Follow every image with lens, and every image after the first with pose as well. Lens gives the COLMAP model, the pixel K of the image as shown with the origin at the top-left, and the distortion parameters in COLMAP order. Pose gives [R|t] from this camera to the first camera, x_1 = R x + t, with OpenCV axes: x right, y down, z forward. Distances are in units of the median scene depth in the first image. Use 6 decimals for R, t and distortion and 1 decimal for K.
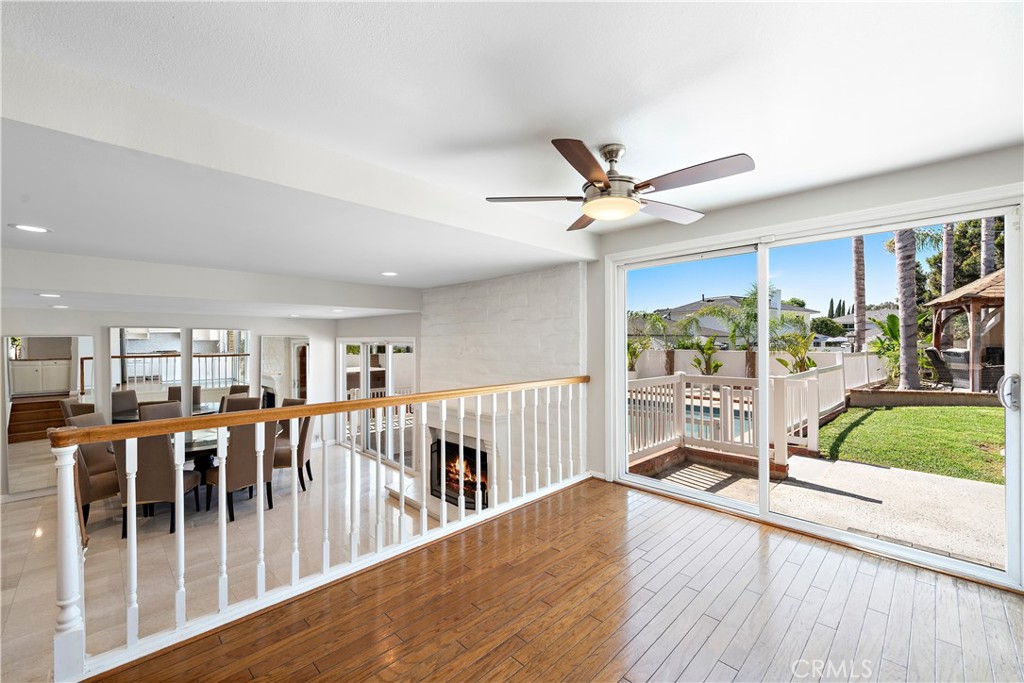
lens RADIAL K [[417.8, 0, 512.0], [0, 417.8, 341.5], [0, 0, 1]] dist [0.007782, -0.000105]
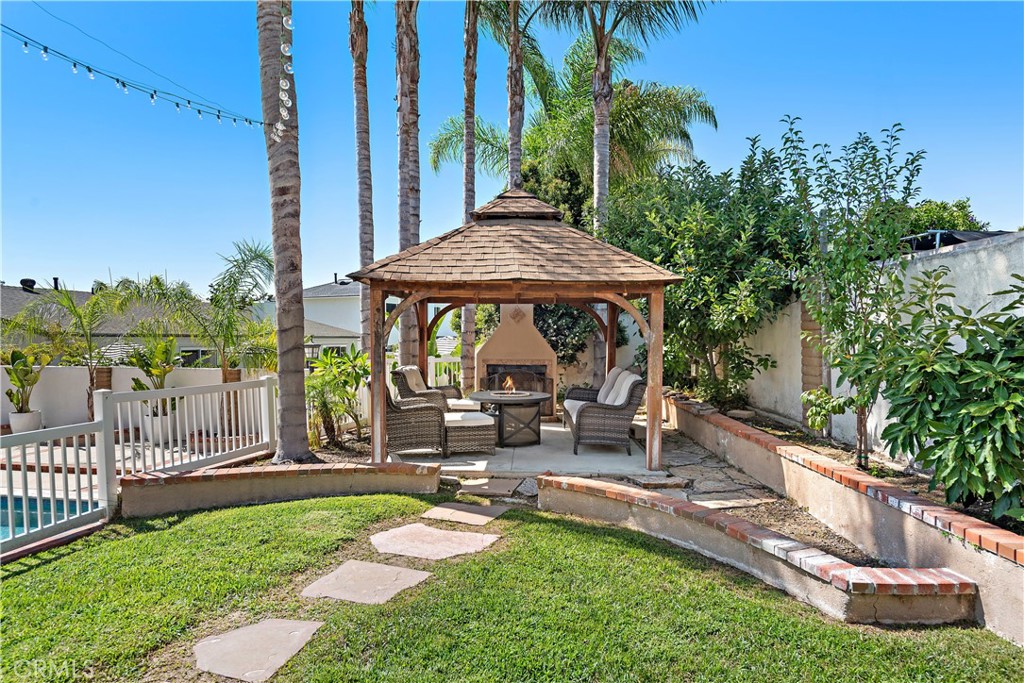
lens RADIAL K [[594.5, 0, 512.0], [0, 594.5, 341.5], [0, 0, 1]] dist [0.014614, -0.000717]
pose [[0.827880, 0.005471, 0.560878, 0.472884], [-0.006278, 0.999980, -0.000487, -0.016290], [-0.560870, -0.003118, 0.827898, 0.166056]]
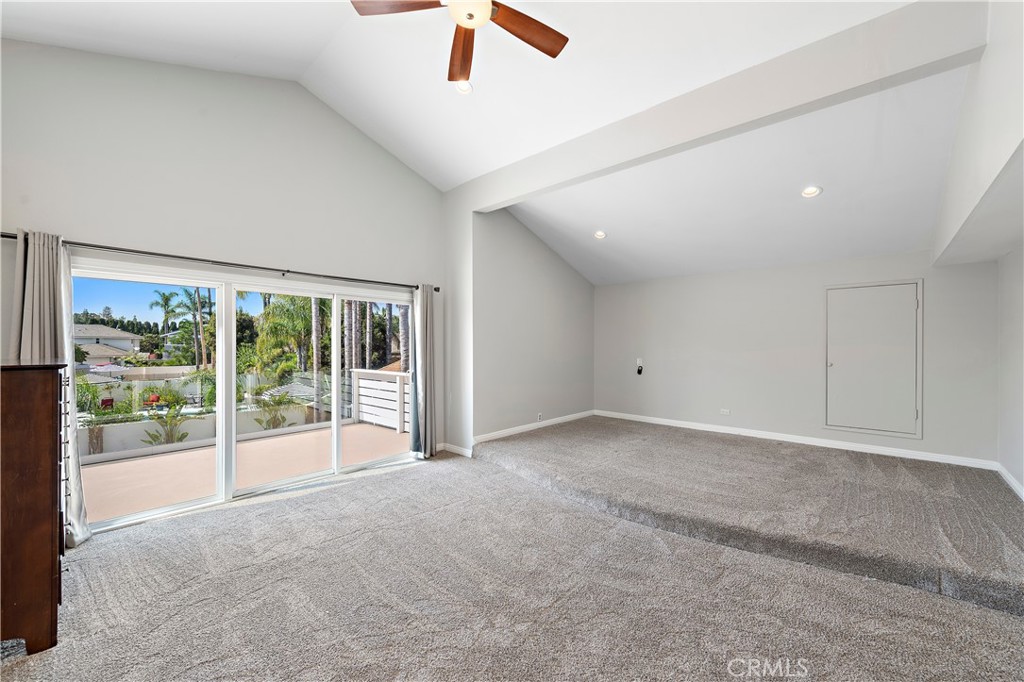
lens RADIAL K [[403.1, 0, 515.0], [0, 403.1, 343.4], [0, 0, 1]] dist [0.009827, -0.000227]
pose [[-0.056551, 0.008162, 0.998366, -0.439616], [-0.003643, 0.999958, -0.008381, -0.145845], [-0.998393, -0.004111, -0.056519, 0.404103]]
